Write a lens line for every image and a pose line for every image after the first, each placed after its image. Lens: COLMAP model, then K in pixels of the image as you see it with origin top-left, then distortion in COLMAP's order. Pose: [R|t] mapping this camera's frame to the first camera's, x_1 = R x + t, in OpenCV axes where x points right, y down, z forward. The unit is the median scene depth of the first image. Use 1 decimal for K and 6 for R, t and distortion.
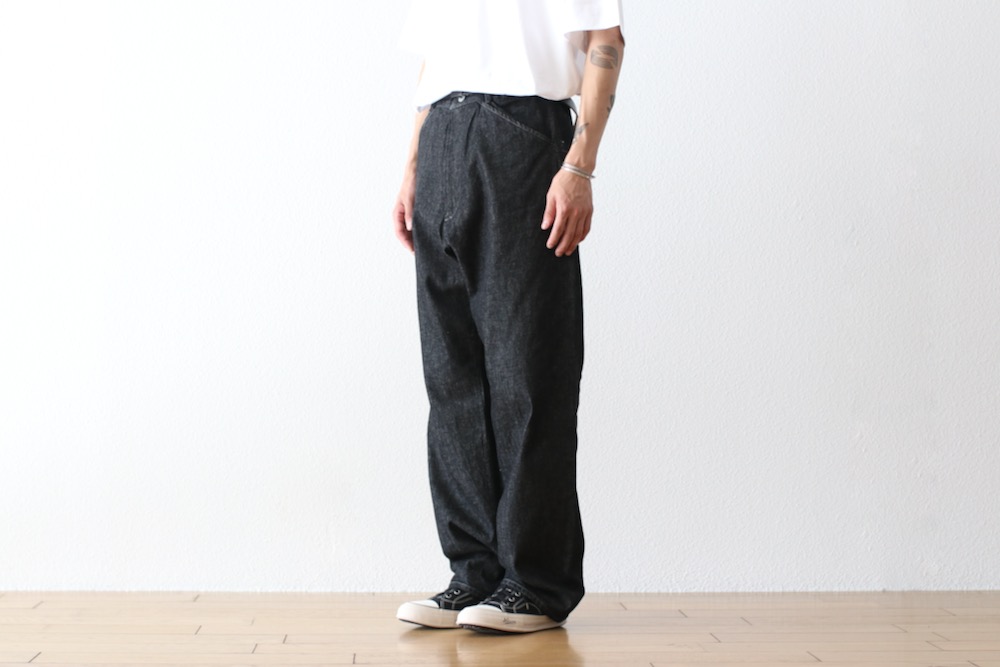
lens RADIAL K [[2794.1, 0, 500.0], [0, 2794.1, 333.5], [0, 0, 1]] dist [-0.082651, 0.452190]
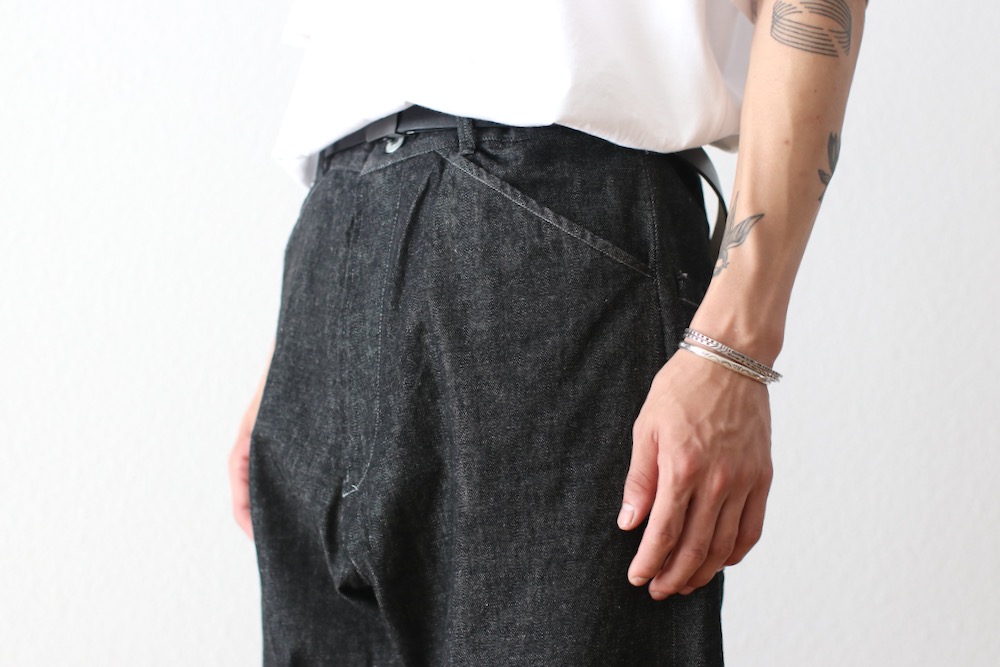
lens RADIAL K [[2794.1, 0, 500.0], [0, 2794.1, 333.5], [0, 0, 1]] dist [-0.082651, 0.452190]
pose [[0.993789, 0.010742, -0.110759, 0.038031], [-0.016212, 0.998687, -0.048604, -0.044185], [0.110091, 0.050098, 0.992658, 0.662193]]
